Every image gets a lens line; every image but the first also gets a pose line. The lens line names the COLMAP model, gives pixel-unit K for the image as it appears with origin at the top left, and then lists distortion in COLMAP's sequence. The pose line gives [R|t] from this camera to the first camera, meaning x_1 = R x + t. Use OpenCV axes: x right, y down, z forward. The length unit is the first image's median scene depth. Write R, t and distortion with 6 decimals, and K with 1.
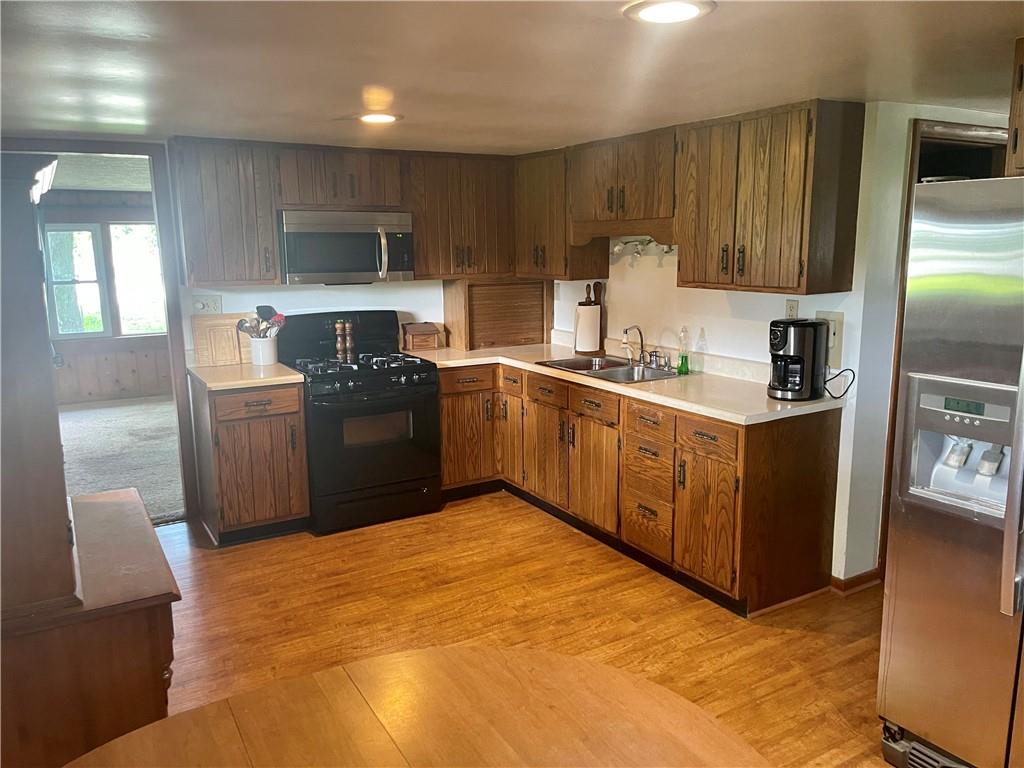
lens RADIAL K [[765.0, 0, 511.8], [0, 765.0, 391.4], [0, 0, 1]] dist [0.090445, -0.154594]
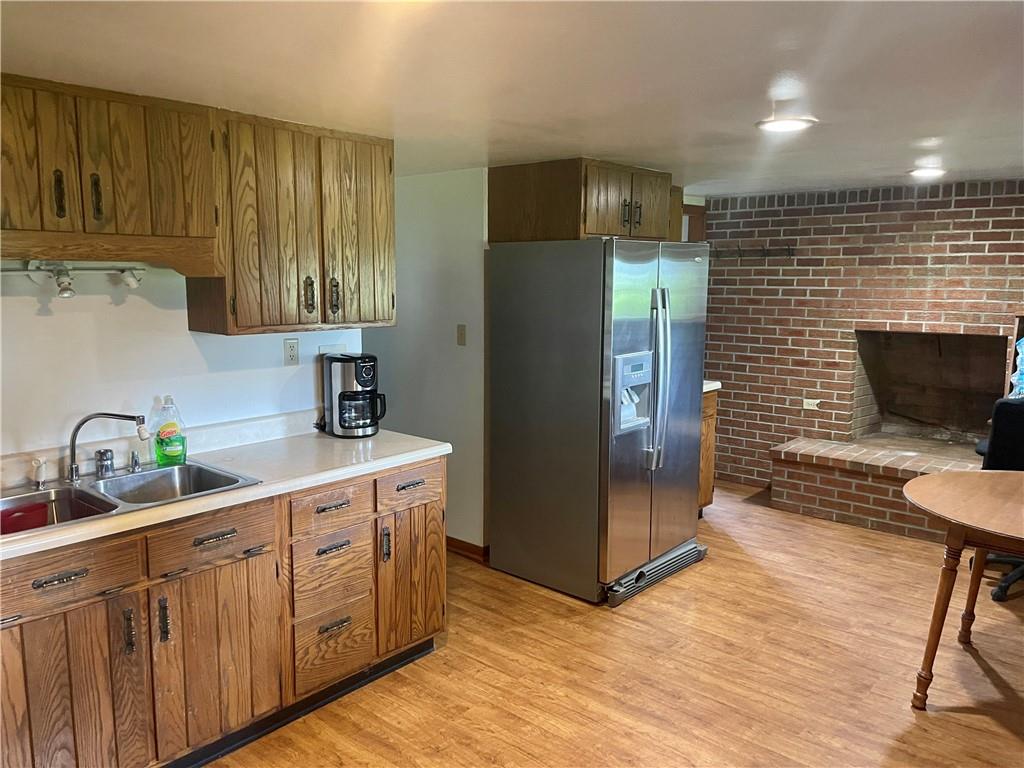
lens RADIAL K [[765.0, 0, 511.8], [0, 765.0, 391.4], [0, 0, 1]] dist [0.090445, -0.154594]
pose [[-0.303495, -0.132348, 0.943597, -0.599032], [0.184607, 0.963375, 0.194499, -0.194676], [-0.934778, 0.233224, -0.267947, 1.057746]]
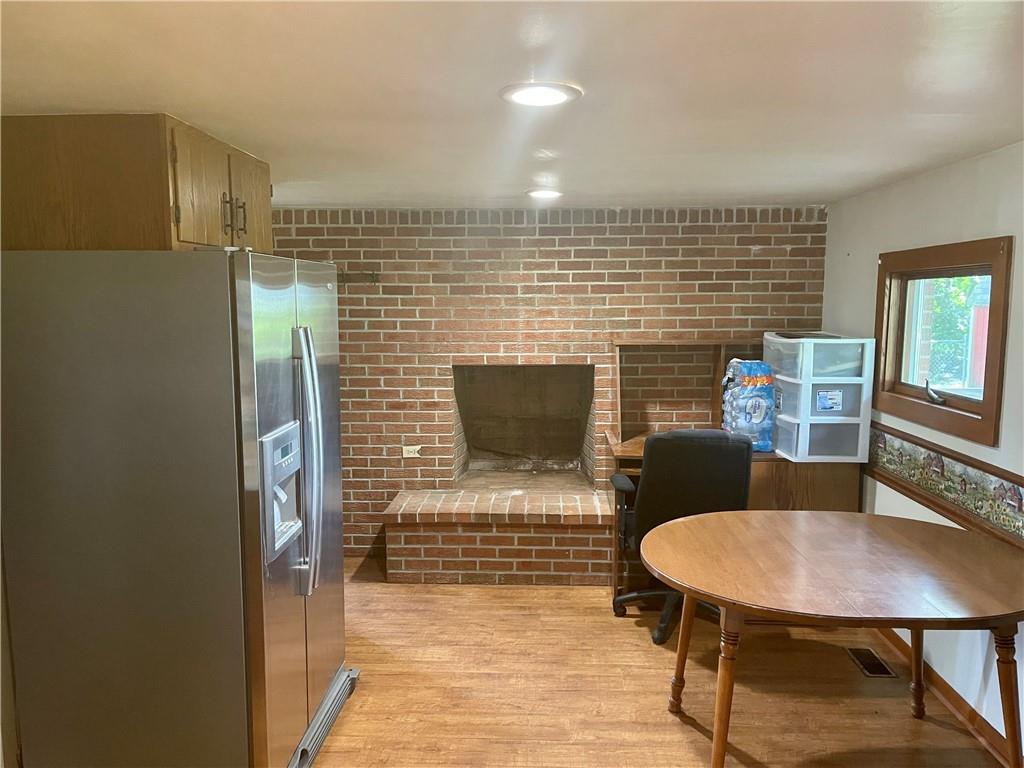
lens RADIAL K [[765.0, 0, 511.8], [0, 765.0, 391.4], [0, 0, 1]] dist [0.090445, -0.154594]
pose [[-0.837540, -0.054671, 0.543633, -0.188980], [0.113625, 0.955800, 0.271175, -0.203483], [-0.534430, 0.288890, -0.794309, 1.030949]]
